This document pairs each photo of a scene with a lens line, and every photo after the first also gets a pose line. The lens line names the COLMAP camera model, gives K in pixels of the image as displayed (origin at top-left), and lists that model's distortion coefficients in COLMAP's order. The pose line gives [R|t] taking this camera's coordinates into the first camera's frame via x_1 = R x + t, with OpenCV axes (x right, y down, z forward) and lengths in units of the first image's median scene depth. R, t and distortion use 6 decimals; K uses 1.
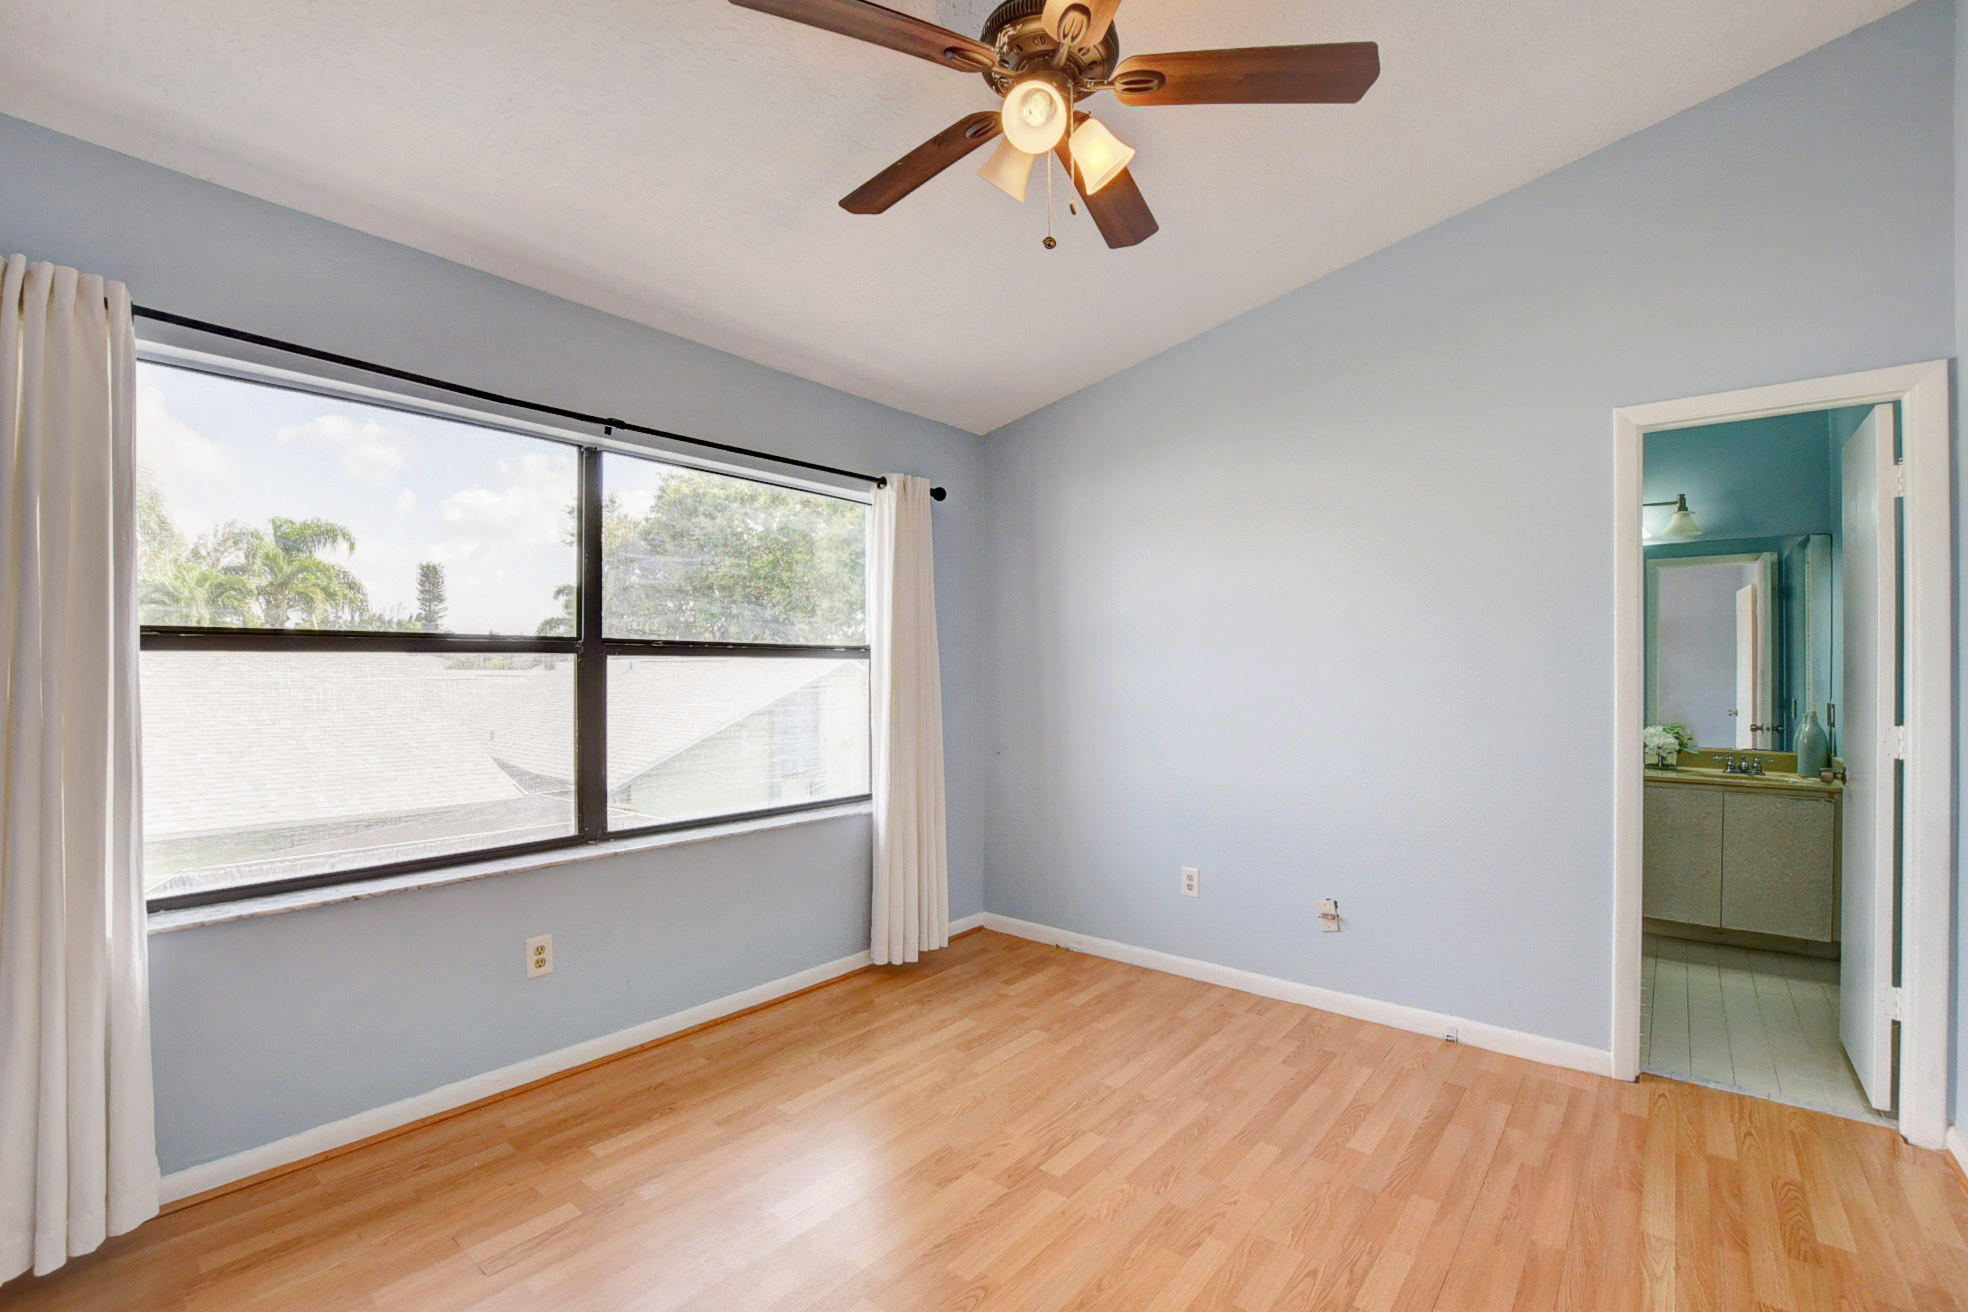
lens RADIAL K [[871.1, 0, 985.5], [0, 871.1, 666.0], [0, 0, 1]] dist [-0.041033, 0.007813]
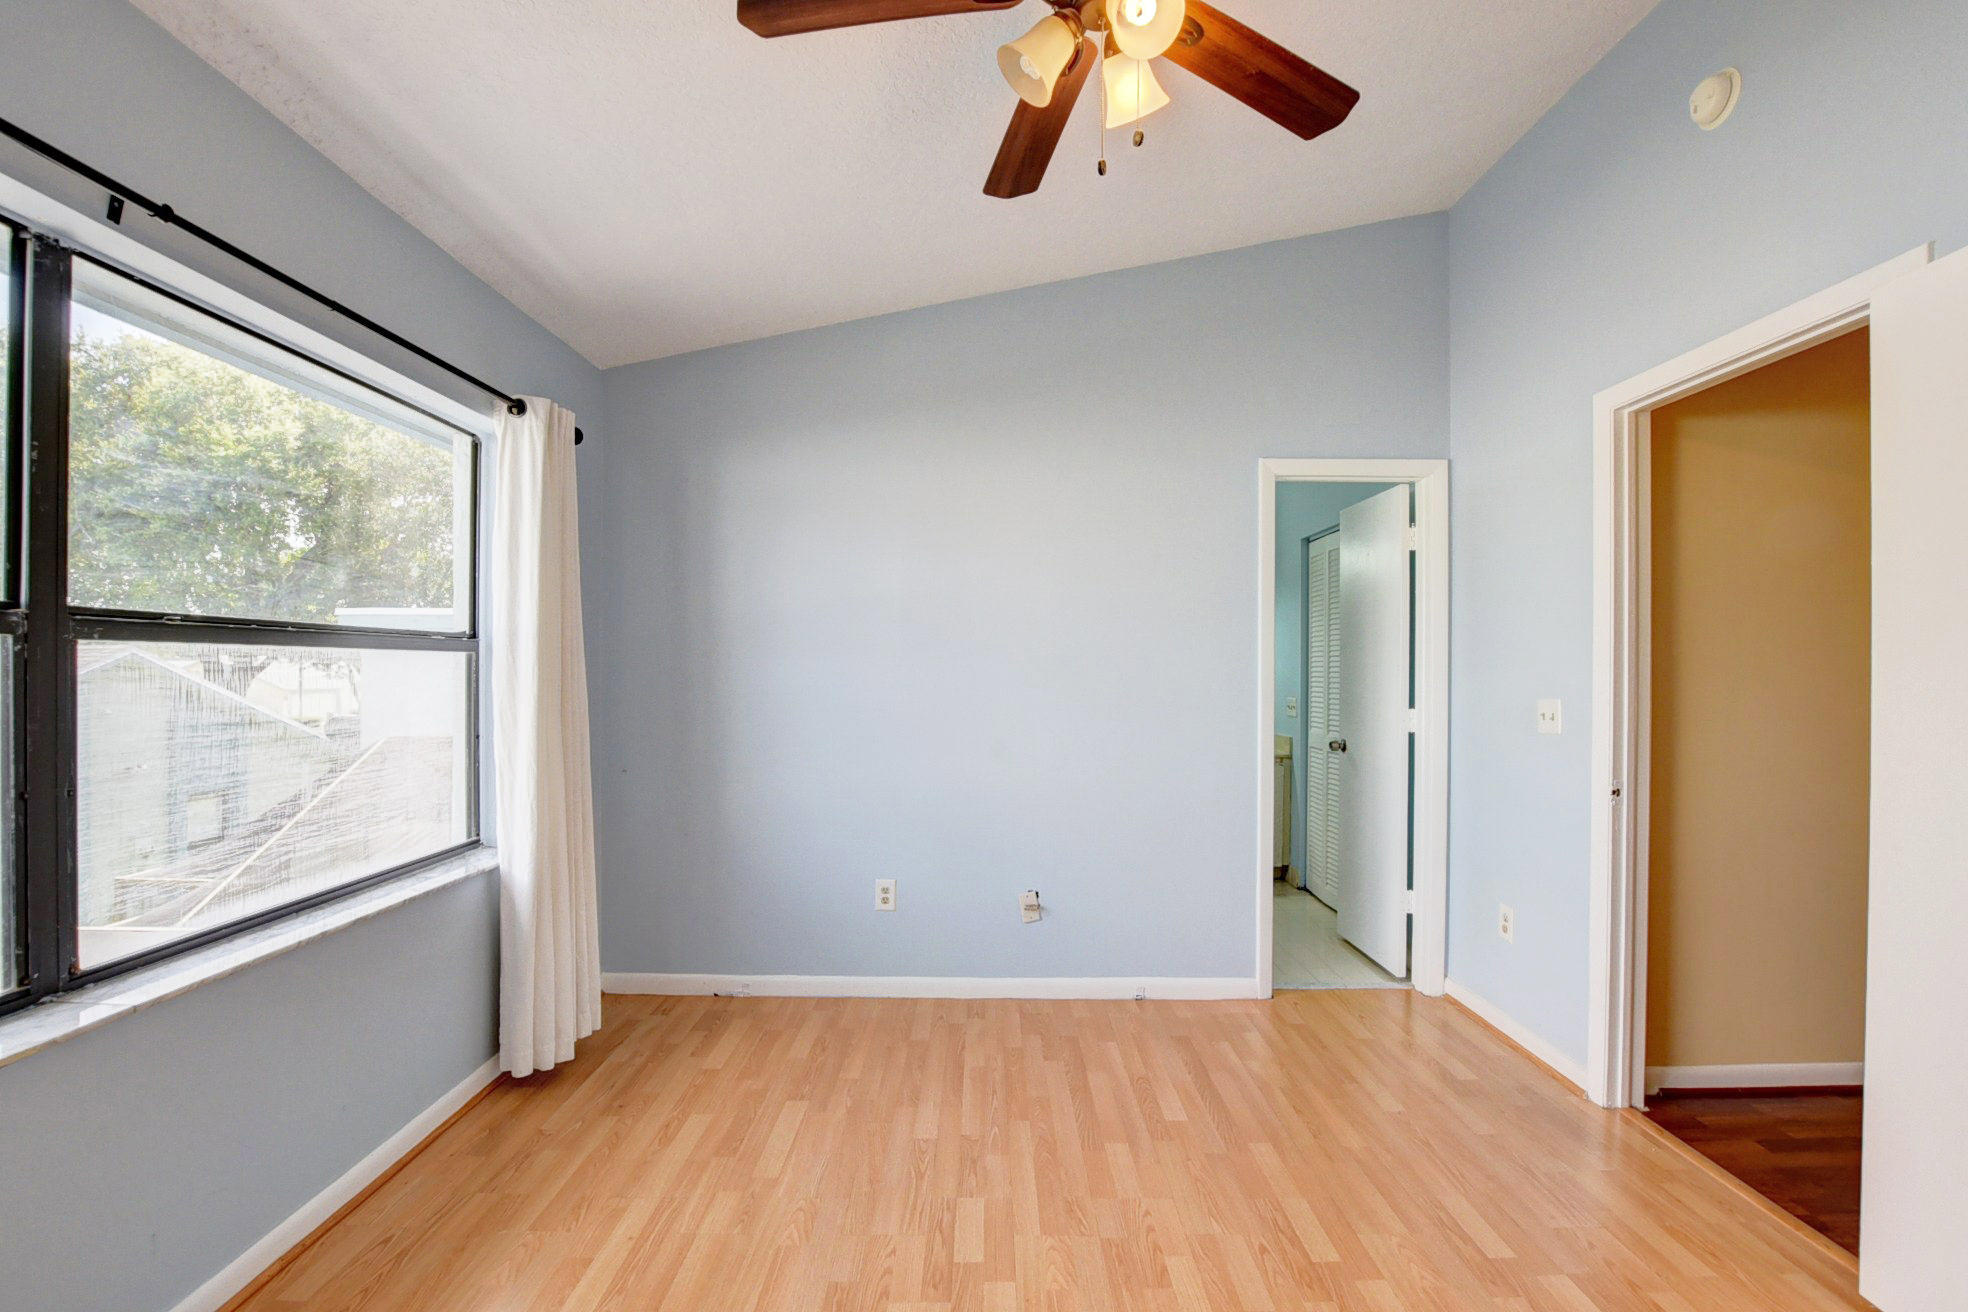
lens RADIAL K [[871.1, 0, 985.6], [0, 871.1, 667.8], [0, 0, 1]] dist [-0.041033, 0.007813]
pose [[0.774400, 0.002097, 0.632693, -0.333191], [-0.005520, 0.999979, 0.003442, 0.000074], [-0.632672, -0.006158, 0.774395, 0.252279]]
